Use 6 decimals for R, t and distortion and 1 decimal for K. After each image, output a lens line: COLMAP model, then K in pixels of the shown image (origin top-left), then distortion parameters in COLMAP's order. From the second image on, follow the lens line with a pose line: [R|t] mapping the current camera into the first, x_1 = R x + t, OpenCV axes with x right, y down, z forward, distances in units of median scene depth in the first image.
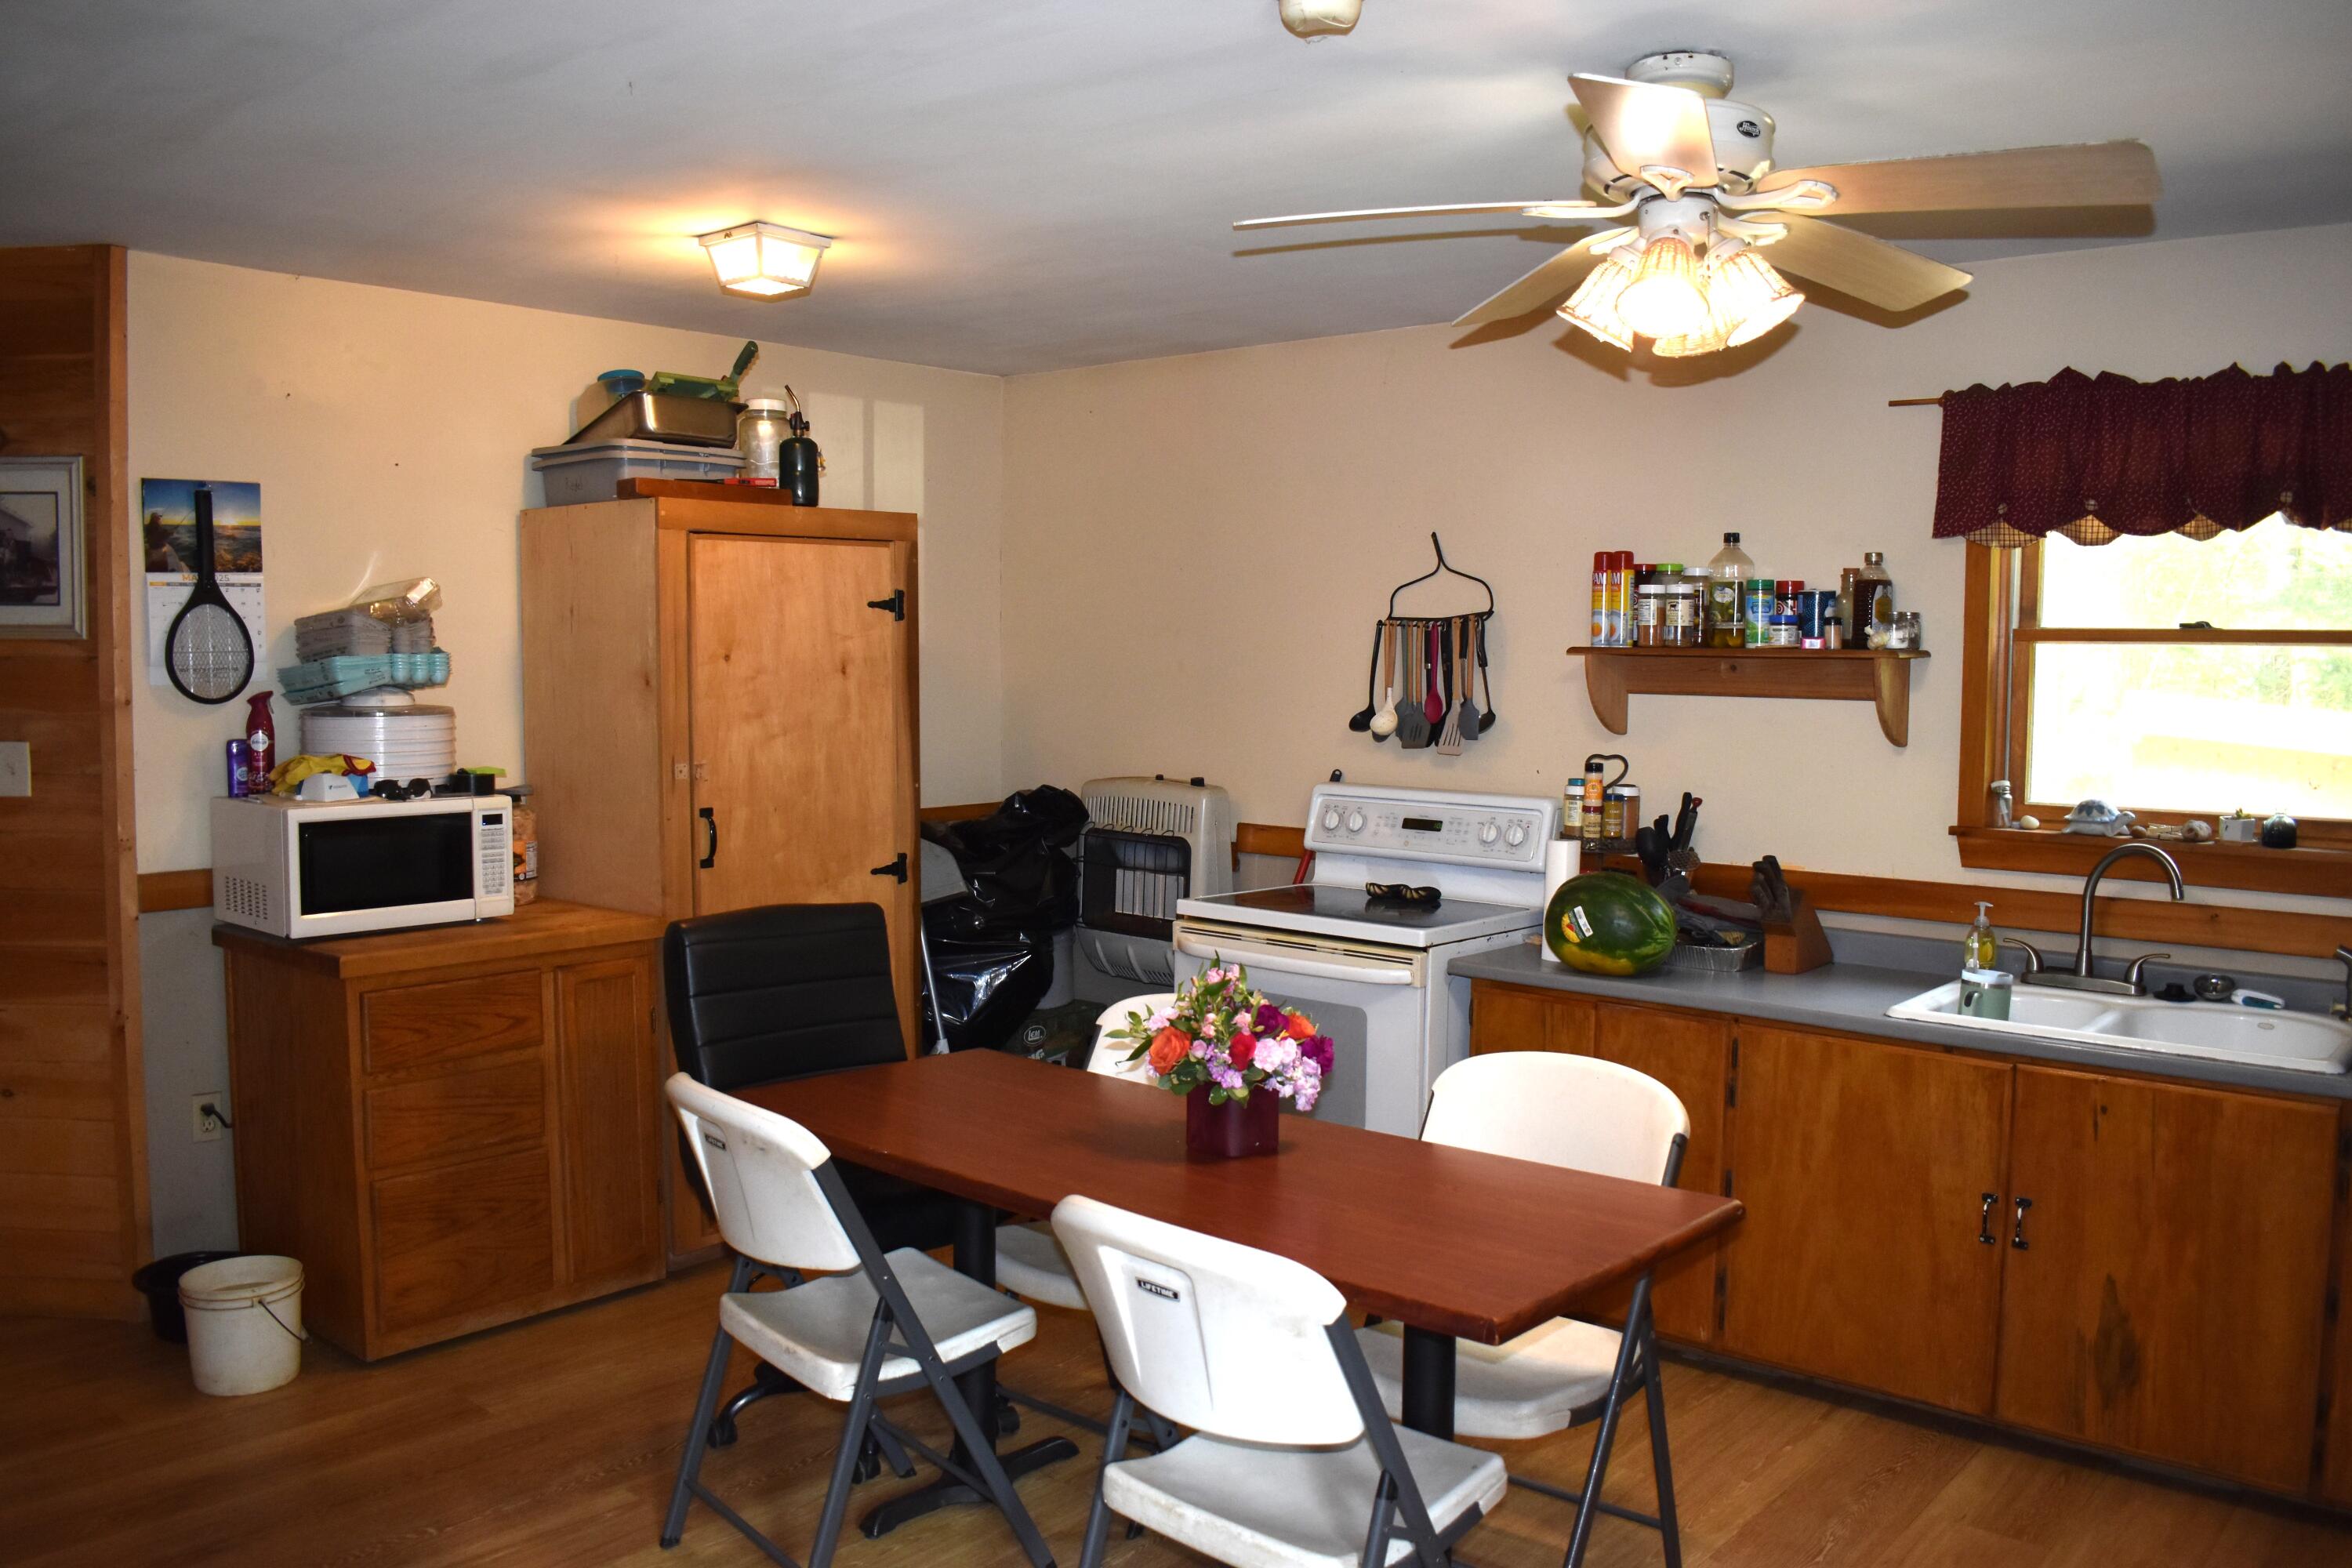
lens RADIAL K [[1840.2, 0, 1176.0], [0, 1840.2, 784.0], [0, 0, 1]] dist [-0.080932, -0.006860]
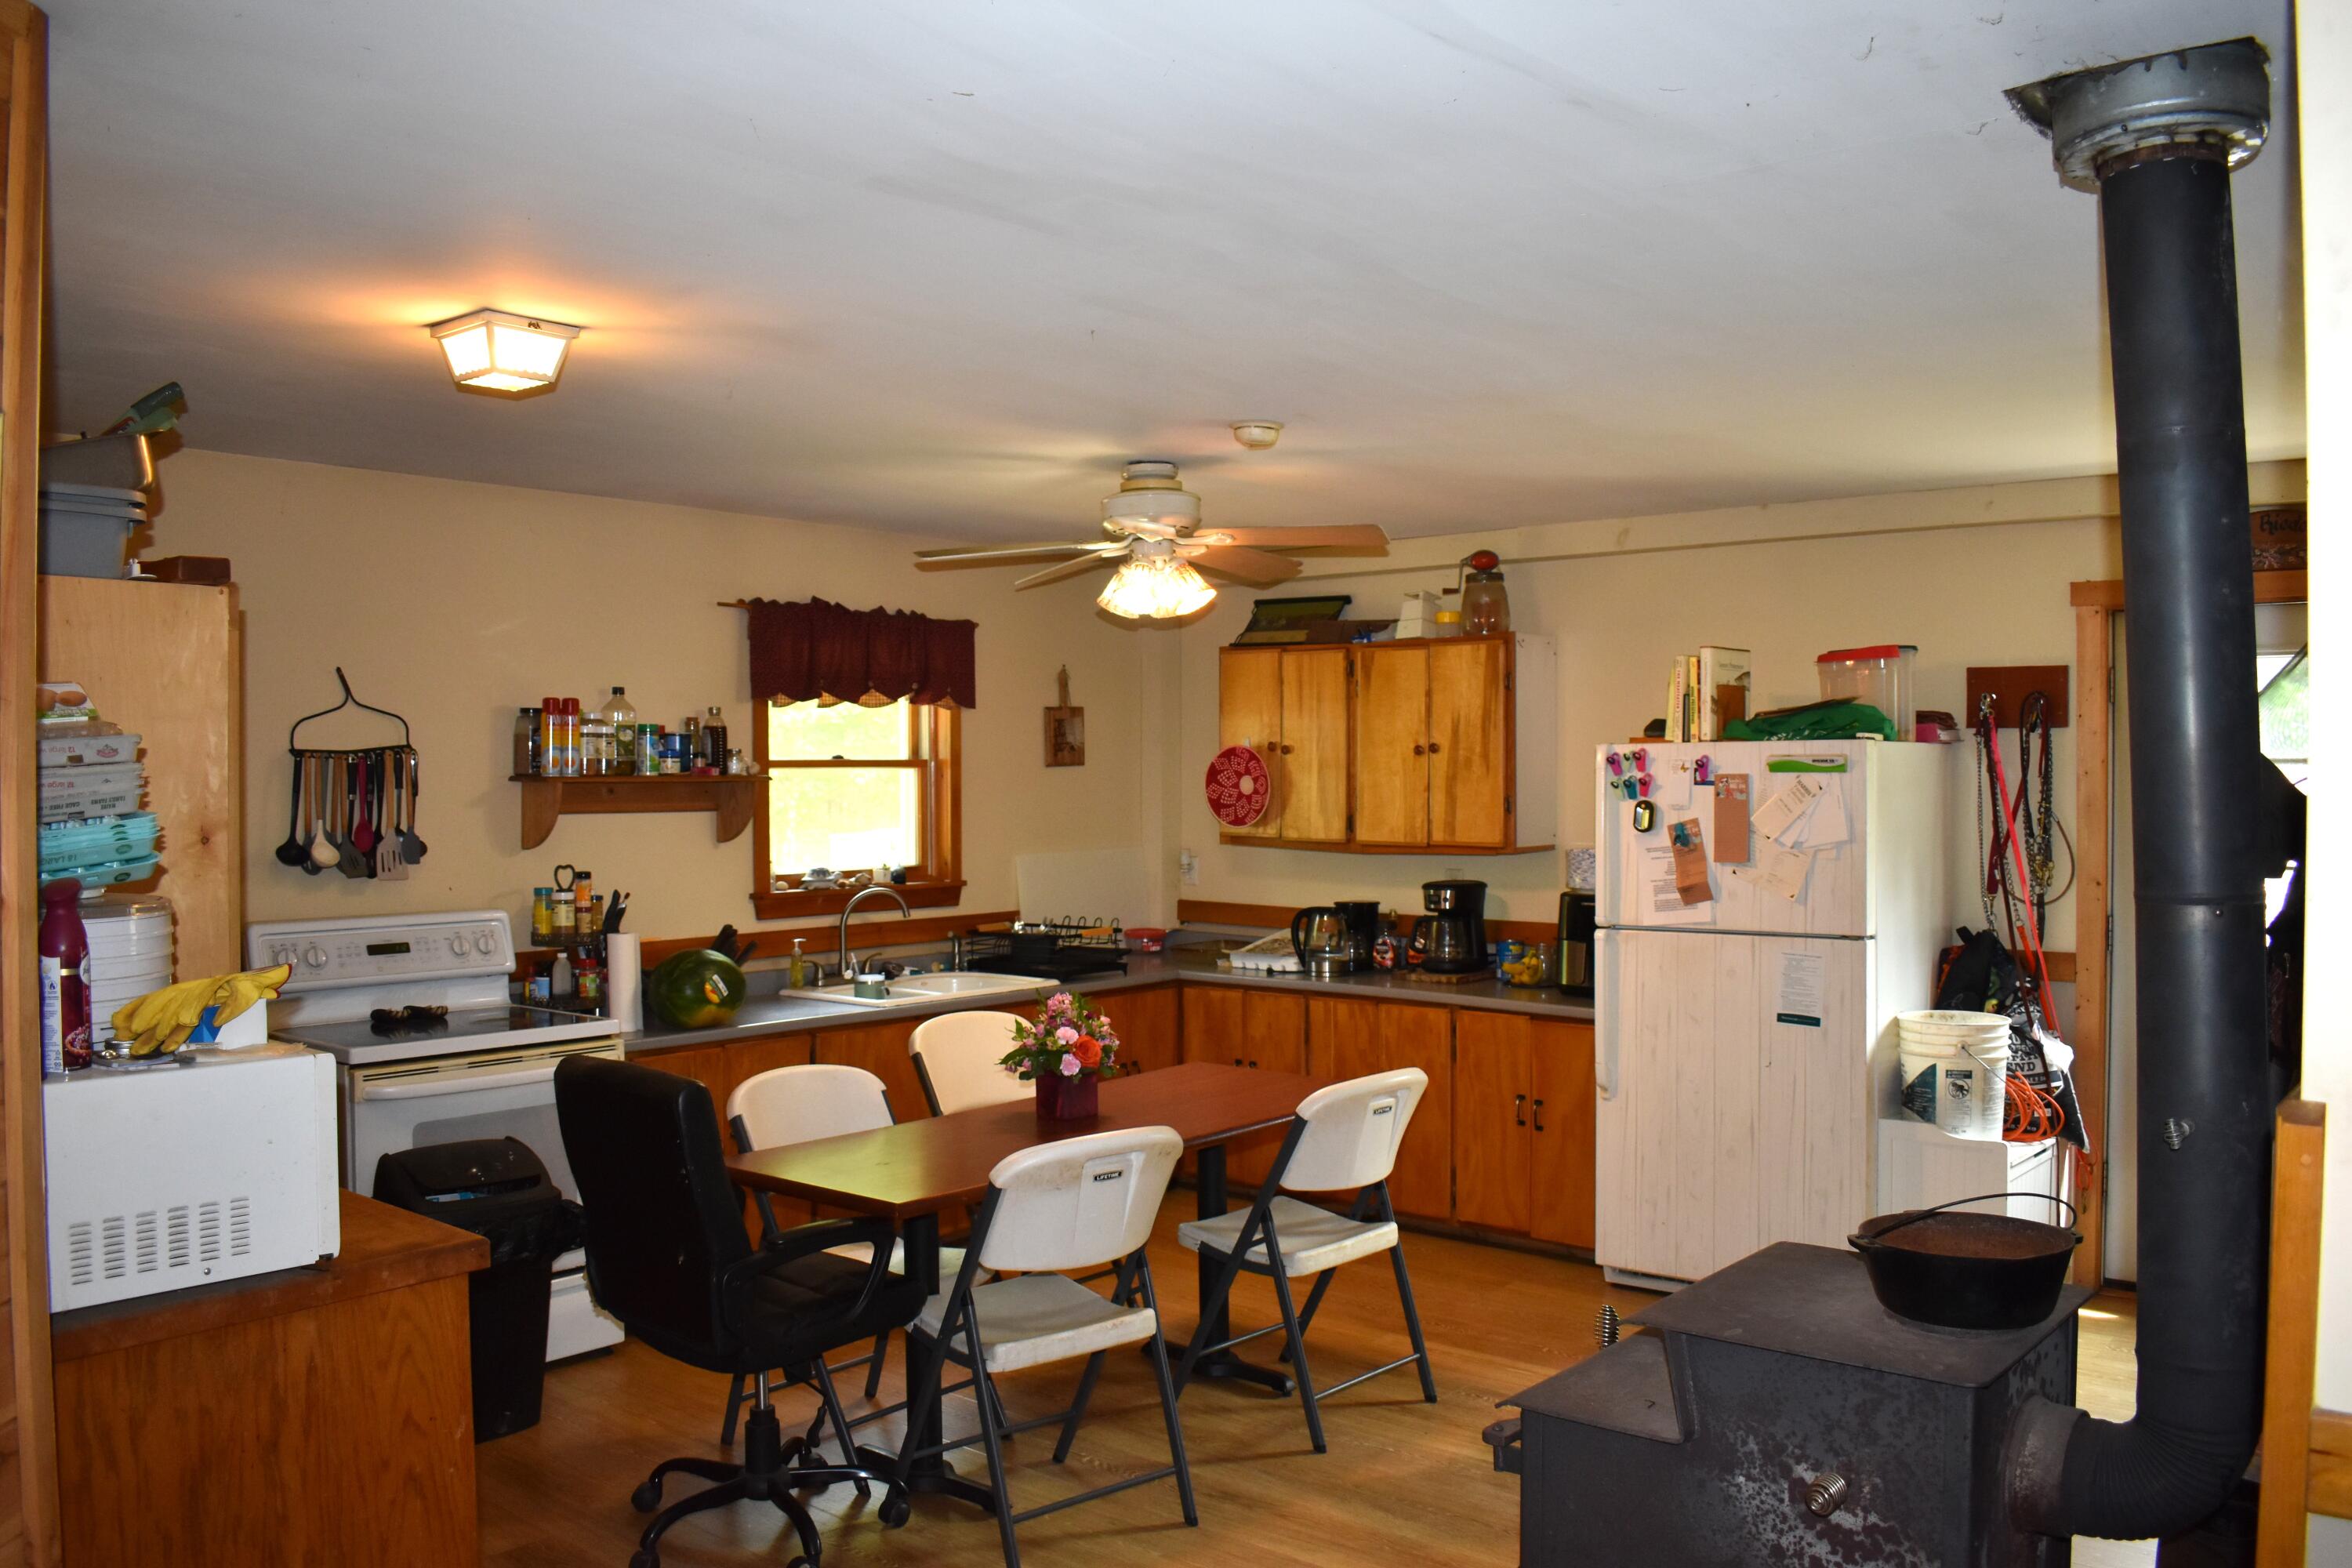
lens RADIAL K [[1840.2, 0, 1176.0], [0, 1840.2, 784.0], [0, 0, 1]] dist [-0.080932, -0.006860]
pose [[0.001590, -0.016730, 0.999859, -1.020315], [0.075596, 0.997001, 0.016562, -0.062219], [-0.997137, 0.075559, 0.002850, 0.623128]]
